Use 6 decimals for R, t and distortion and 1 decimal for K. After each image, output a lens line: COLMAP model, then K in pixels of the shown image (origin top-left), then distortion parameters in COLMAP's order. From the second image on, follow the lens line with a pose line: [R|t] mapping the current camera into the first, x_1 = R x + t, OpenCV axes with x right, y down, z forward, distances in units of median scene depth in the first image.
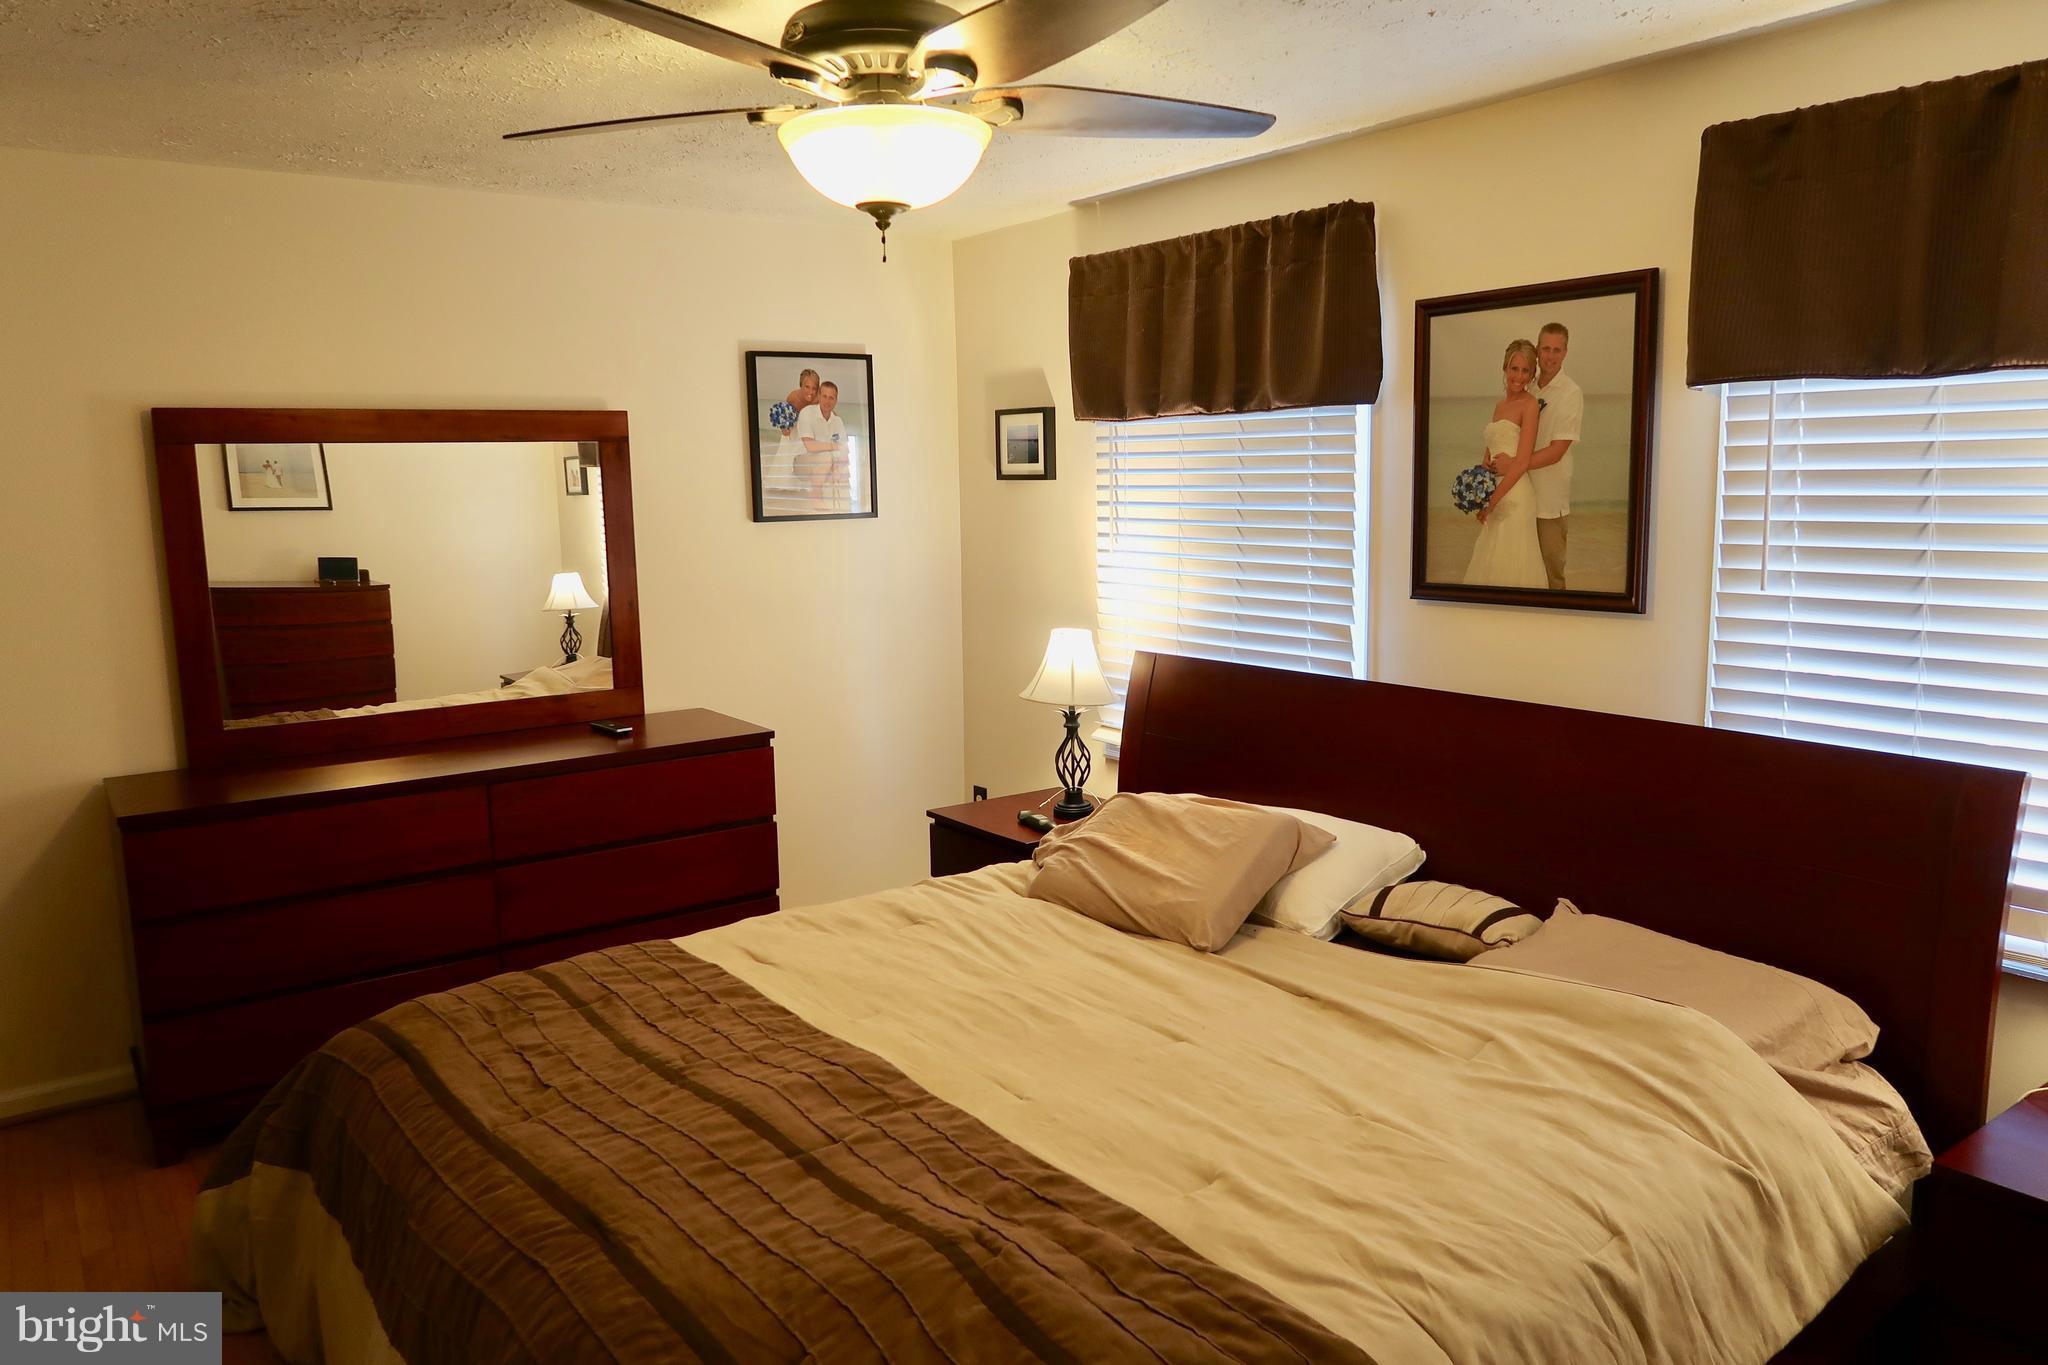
lens RADIAL K [[1400.1, 0, 1023.4], [0, 1400.1, 682.8], [0, 0, 1]] dist [-0.016529, -0.002555]
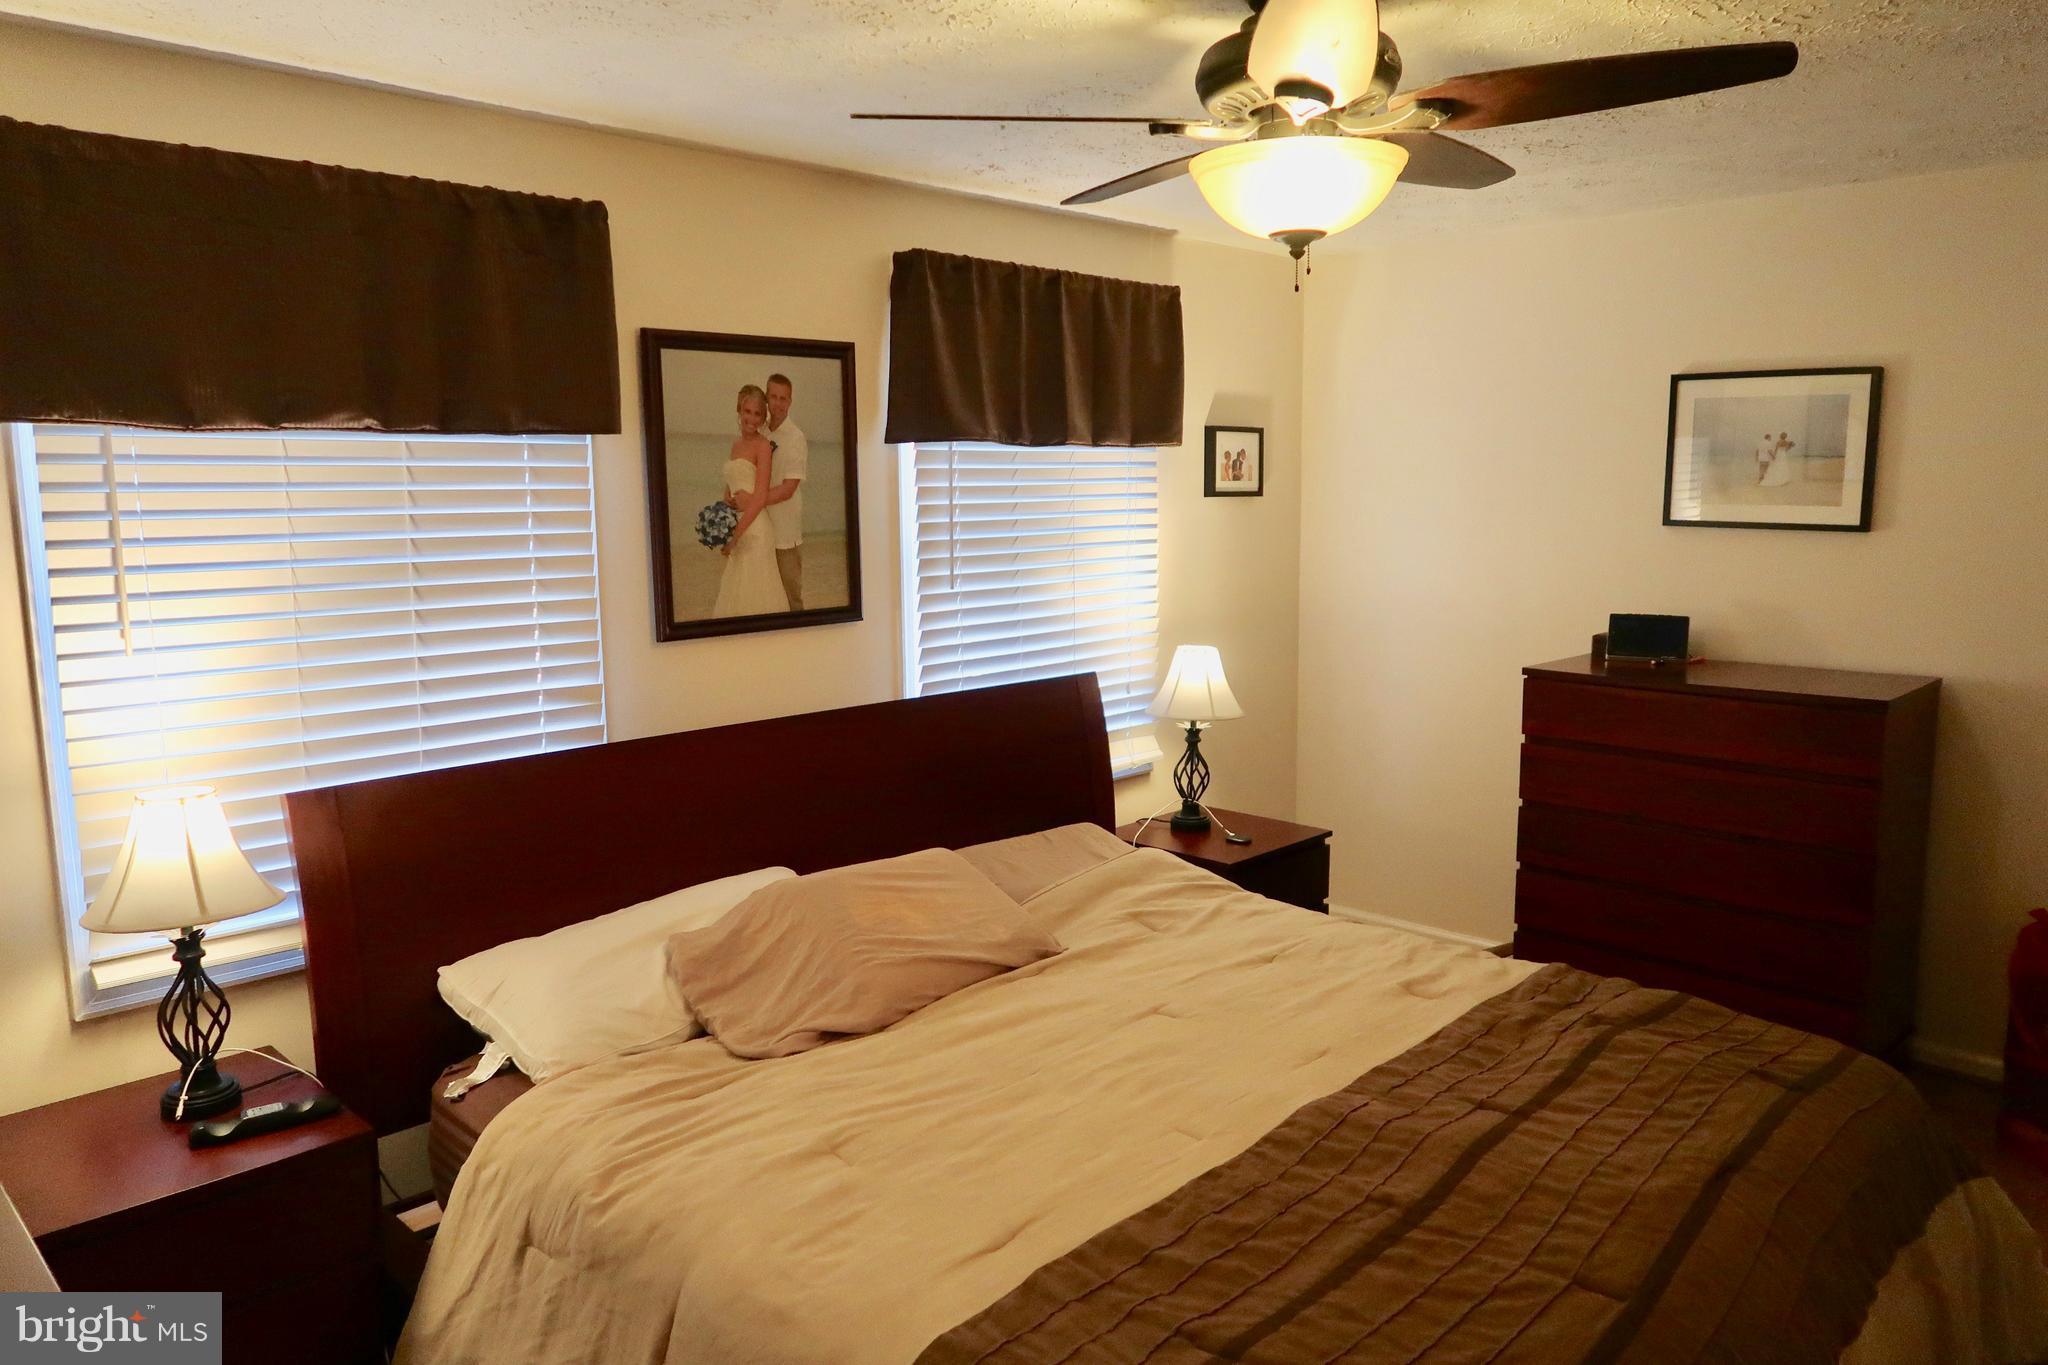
lens RADIAL K [[1400.1, 0, 1024.9], [0, 1400.1, 684.6], [0, 0, 1]] dist [-0.016529, -0.002555]
pose [[-0.146065, -0.124786, 0.981373, -0.755603], [0.156836, 0.976546, 0.147516, -0.145486], [-0.976764, 0.175461, -0.123068, 0.961756]]
